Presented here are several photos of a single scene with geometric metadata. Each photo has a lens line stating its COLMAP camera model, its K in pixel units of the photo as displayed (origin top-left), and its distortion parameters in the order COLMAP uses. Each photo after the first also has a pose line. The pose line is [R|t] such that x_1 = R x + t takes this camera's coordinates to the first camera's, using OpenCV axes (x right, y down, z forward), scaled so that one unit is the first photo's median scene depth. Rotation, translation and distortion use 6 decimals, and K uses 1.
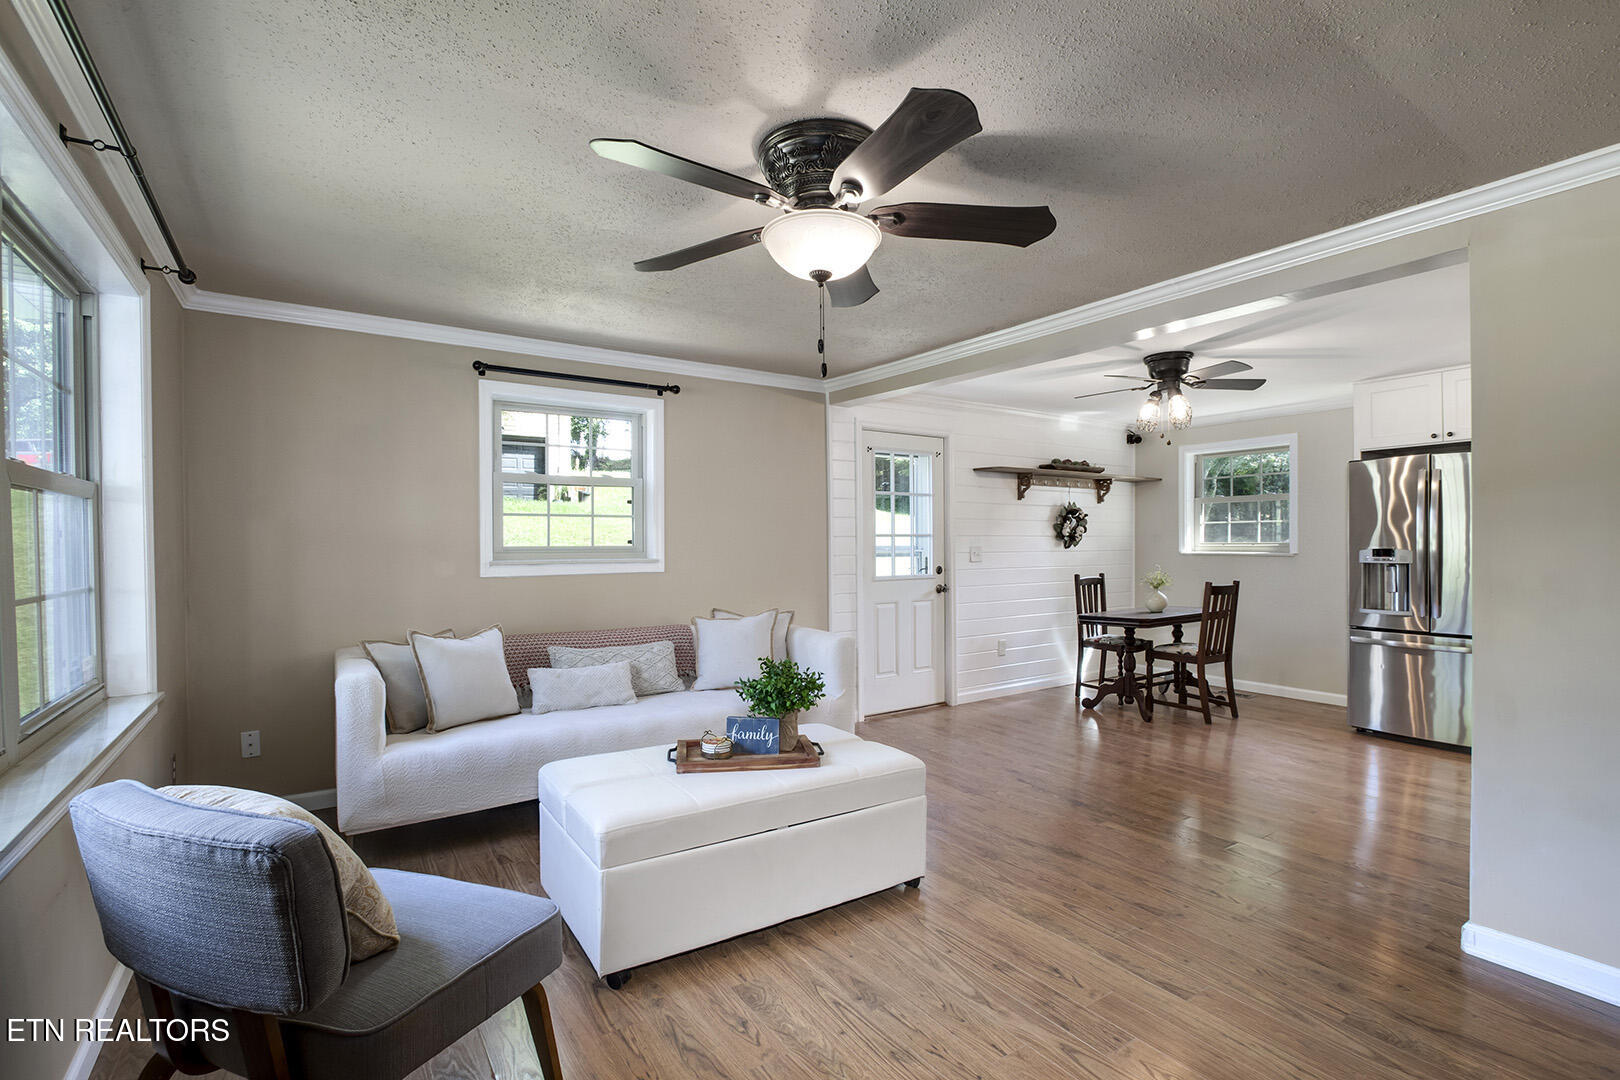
lens RADIAL K [[755.6, 0, 816.4], [0, 755.6, 550.9], [0, 0, 1]] dist [-0.022882, 0.003392]
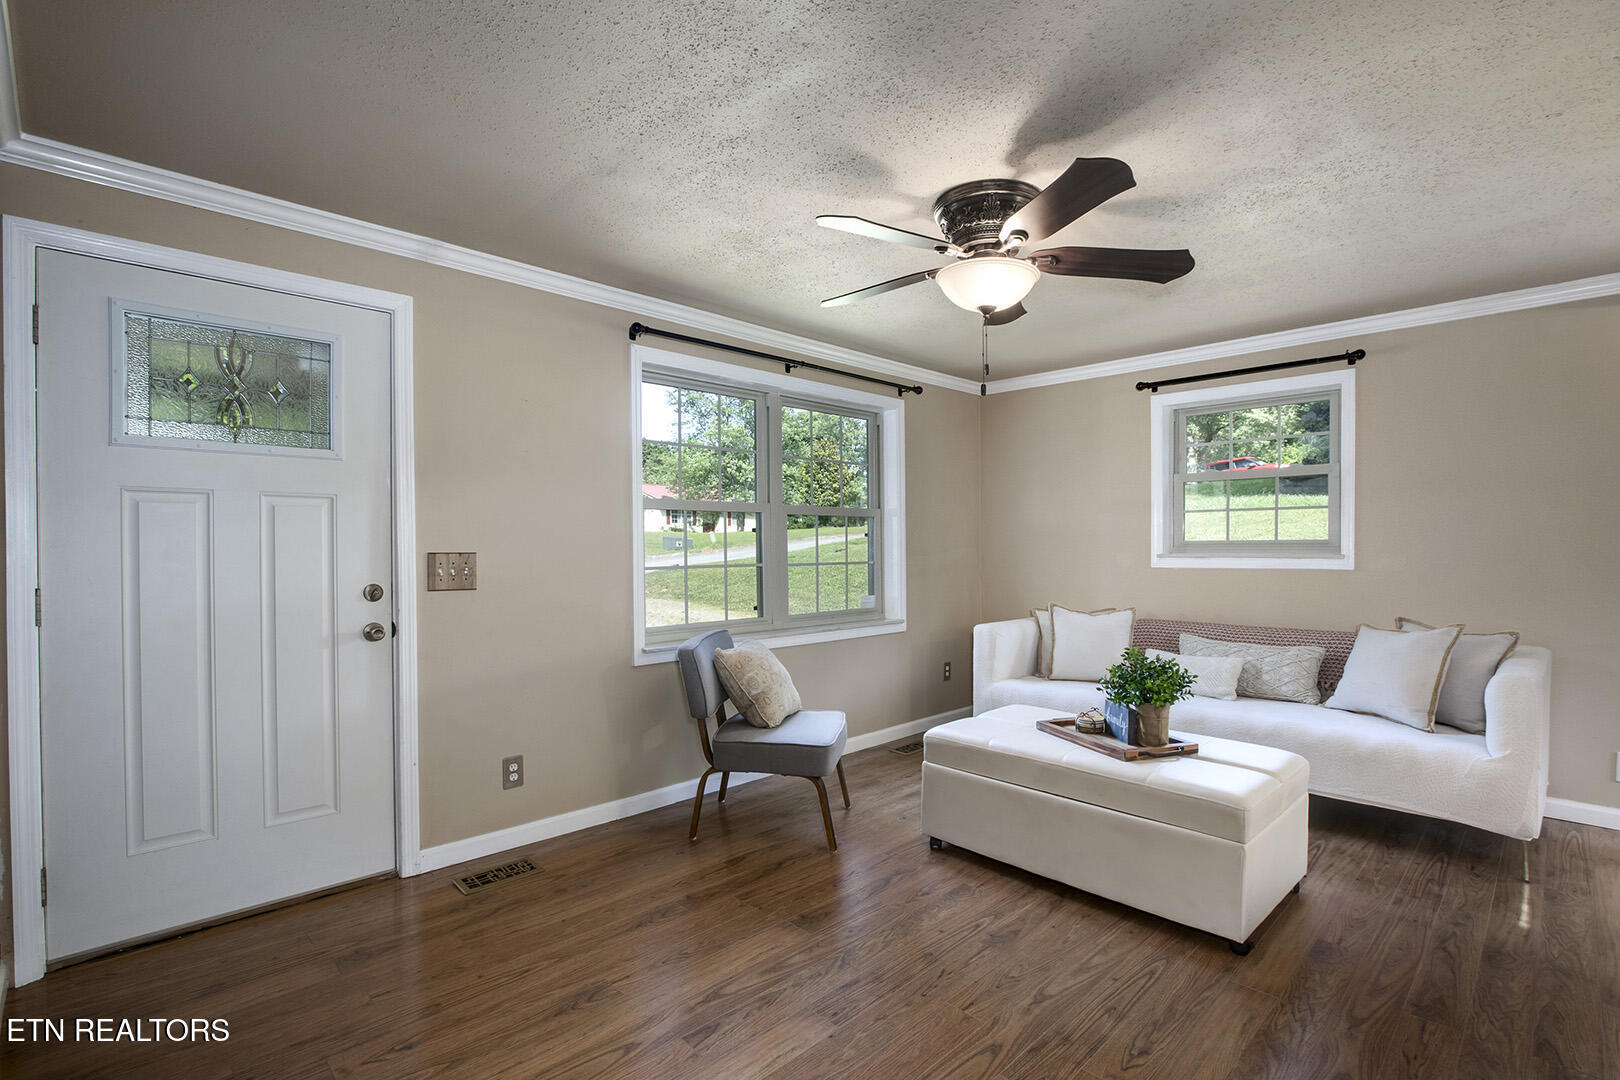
lens RADIAL K [[755.6, 0, 812.3], [0, 755.6, 551.7], [0, 0, 1]] dist [-0.022882, 0.003392]
pose [[0.179964, 0.011937, -0.983601, 0.404836], [-0.004694, 0.999925, 0.011276, 0.000360], [0.983662, 0.002588, 0.180007, 0.188187]]
